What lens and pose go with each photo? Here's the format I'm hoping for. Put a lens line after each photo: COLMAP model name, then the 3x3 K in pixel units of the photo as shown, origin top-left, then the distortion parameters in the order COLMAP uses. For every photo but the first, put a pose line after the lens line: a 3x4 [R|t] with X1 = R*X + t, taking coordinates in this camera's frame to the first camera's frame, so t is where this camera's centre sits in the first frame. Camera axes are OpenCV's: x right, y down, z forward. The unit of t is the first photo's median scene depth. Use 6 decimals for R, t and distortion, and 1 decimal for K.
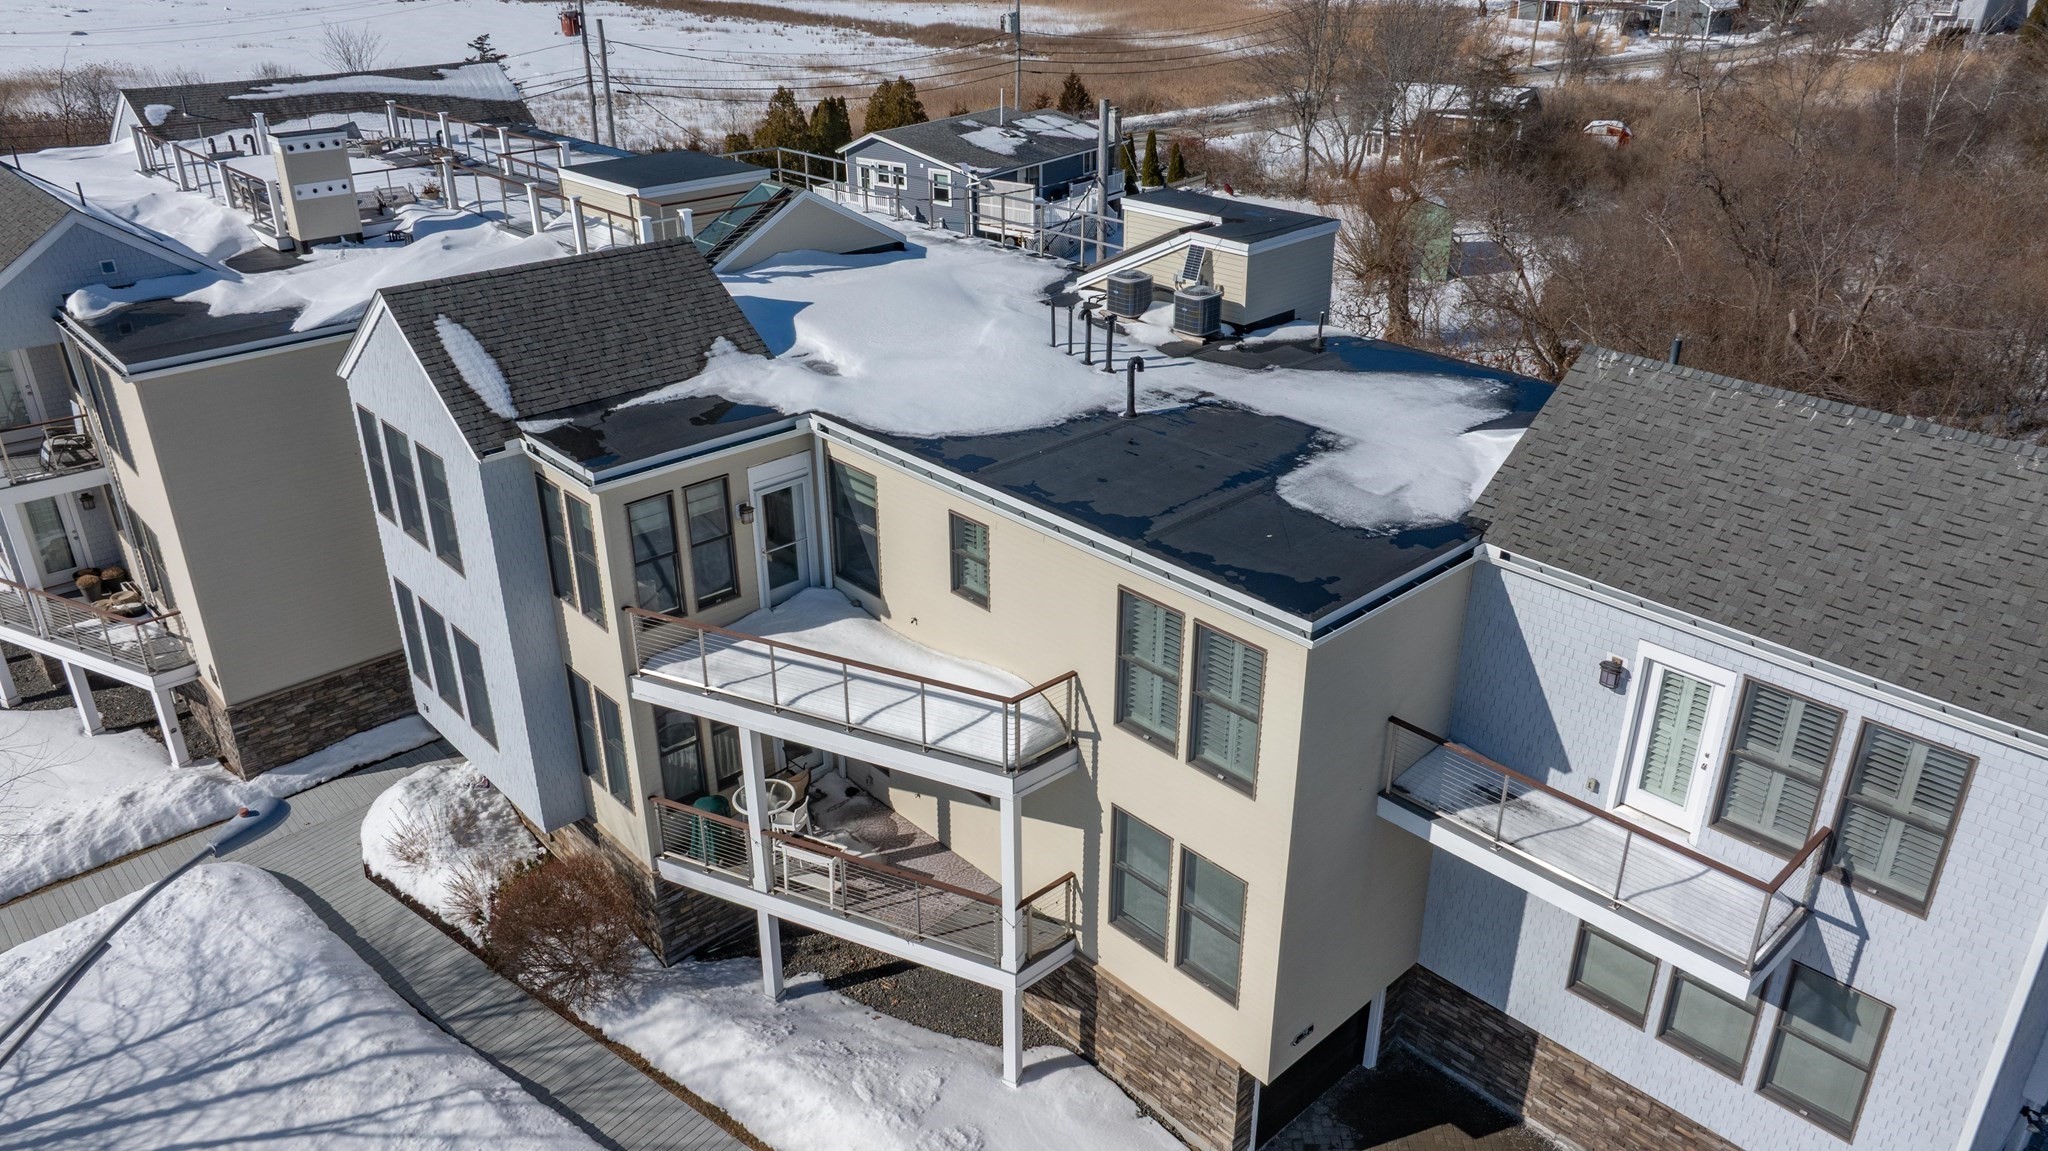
lens RADIAL K [[1442.6, 0, 1030.8], [0, 1442.6, 568.4], [0, 0, 1]] dist [-0.048741, 0.044771]
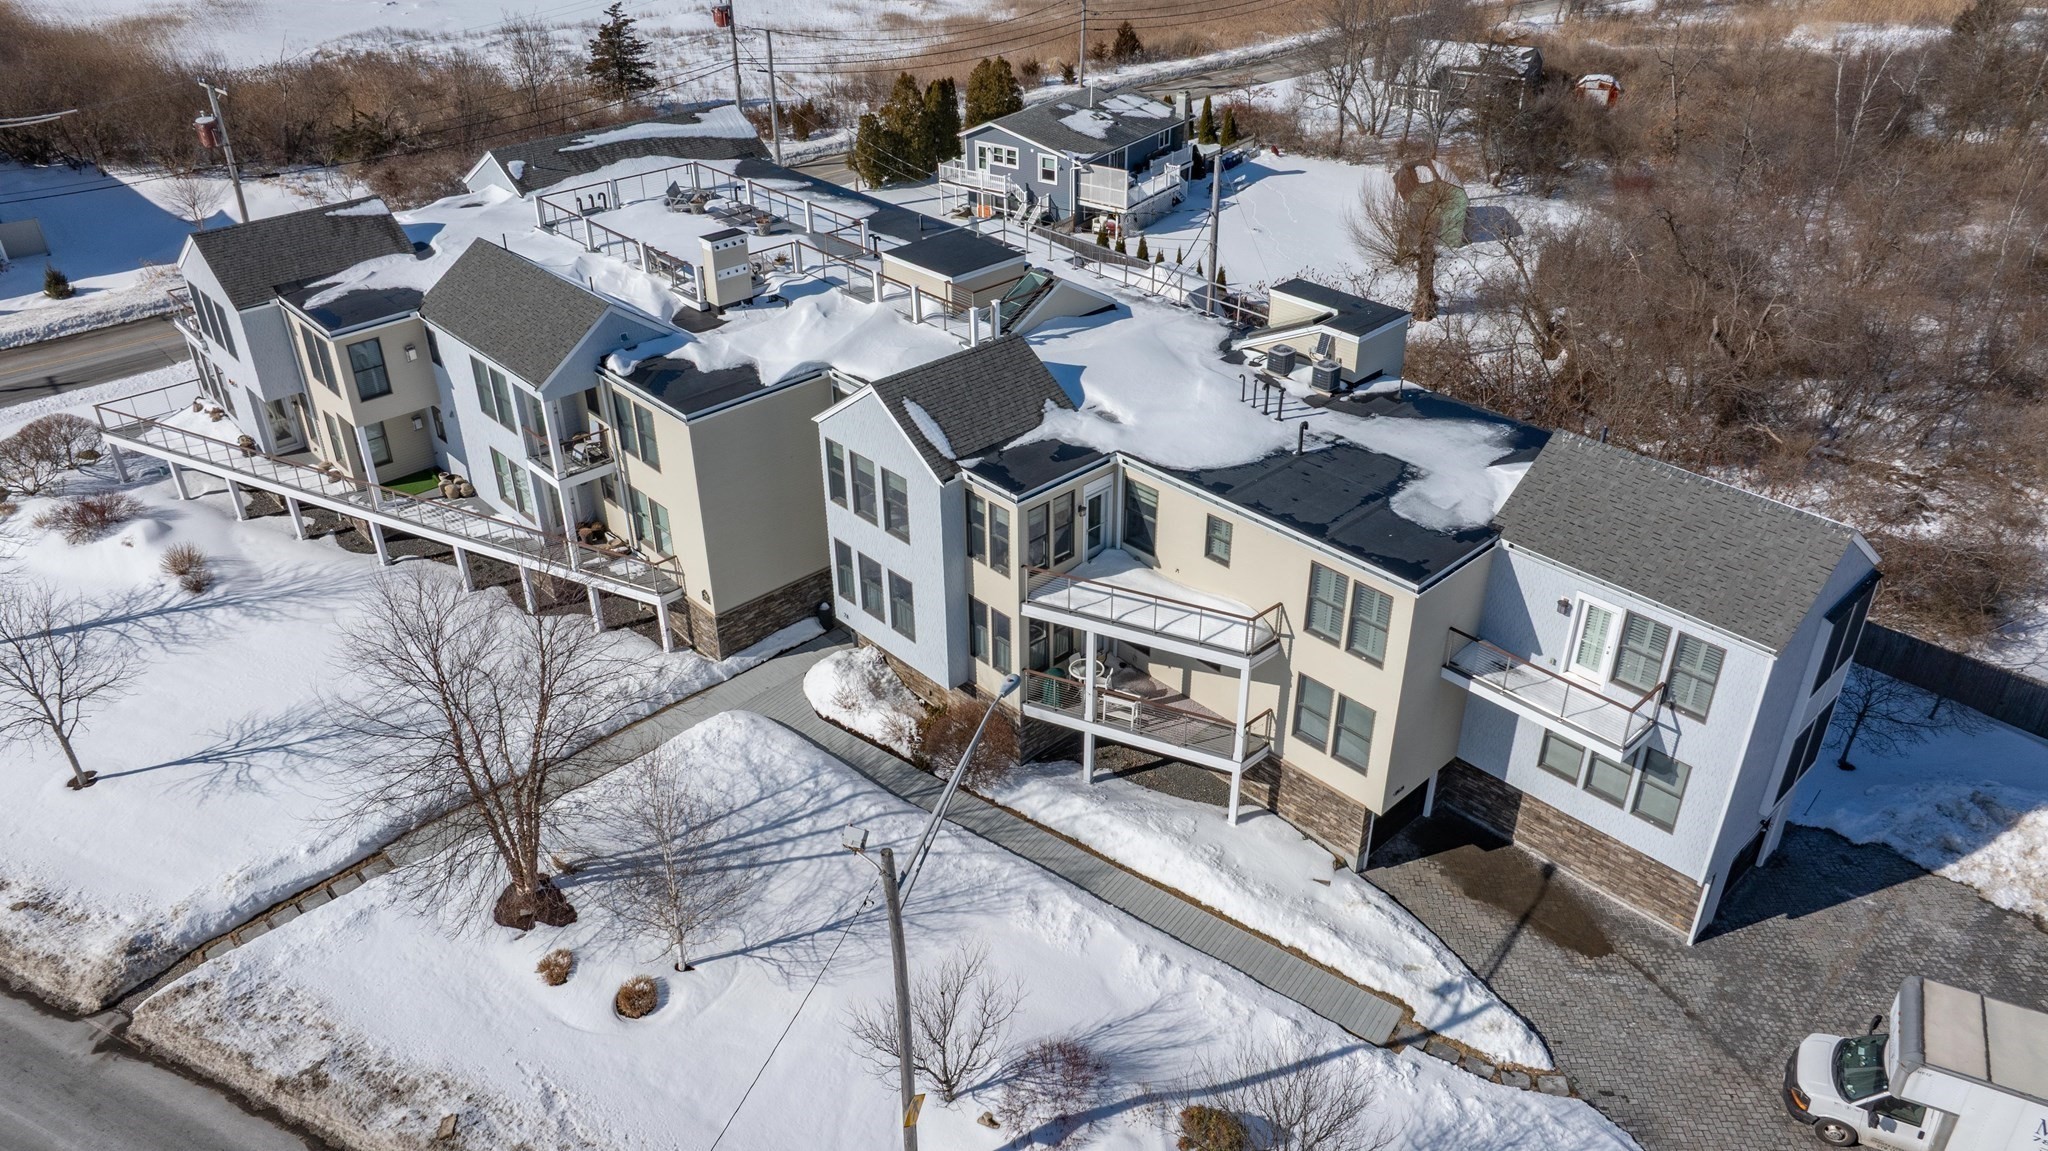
lens RADIAL K [[1432.5, 0, 1030.9], [0, 1432.5, 570.8], [0, 0, 1]] dist [-0.041071, 0.047865]
pose [[0.999963, -0.006862, 0.005174, -0.269725], [0.006327, 0.995261, 0.097030, -0.135163], [-0.005815, -0.096994, 0.995268, -0.753985]]
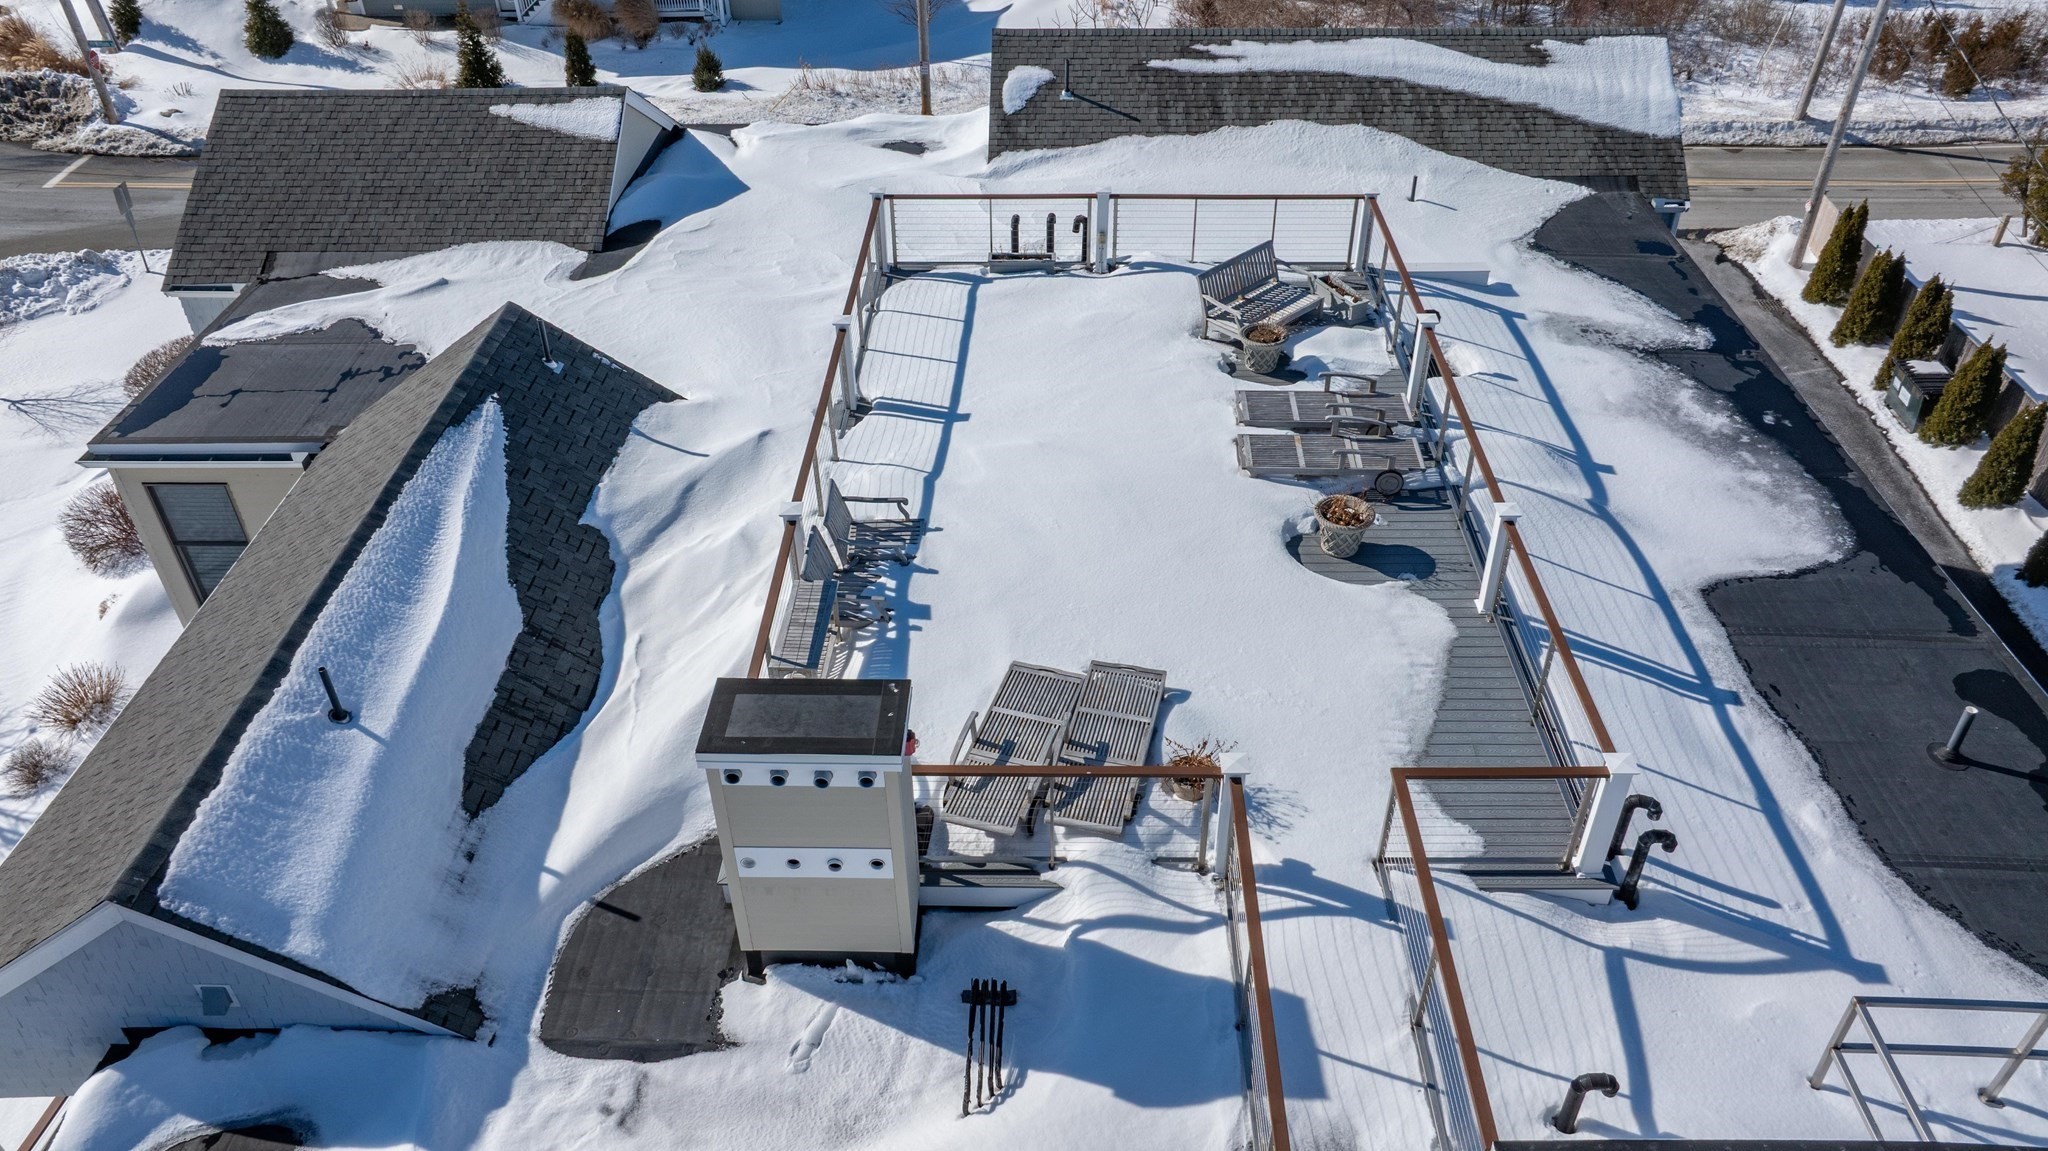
lens RADIAL K [[1437.6, 0, 1024.0], [0, 1437.6, 575.5], [0, 0, 1]] dist [-0.016468, -0.002279]
pose [[0.720149, 0.417574, -0.554091, -0.422953], [-0.292230, 0.906870, 0.303626, -0.628086], [0.629275, -0.056735, 0.775109, 1.081556]]
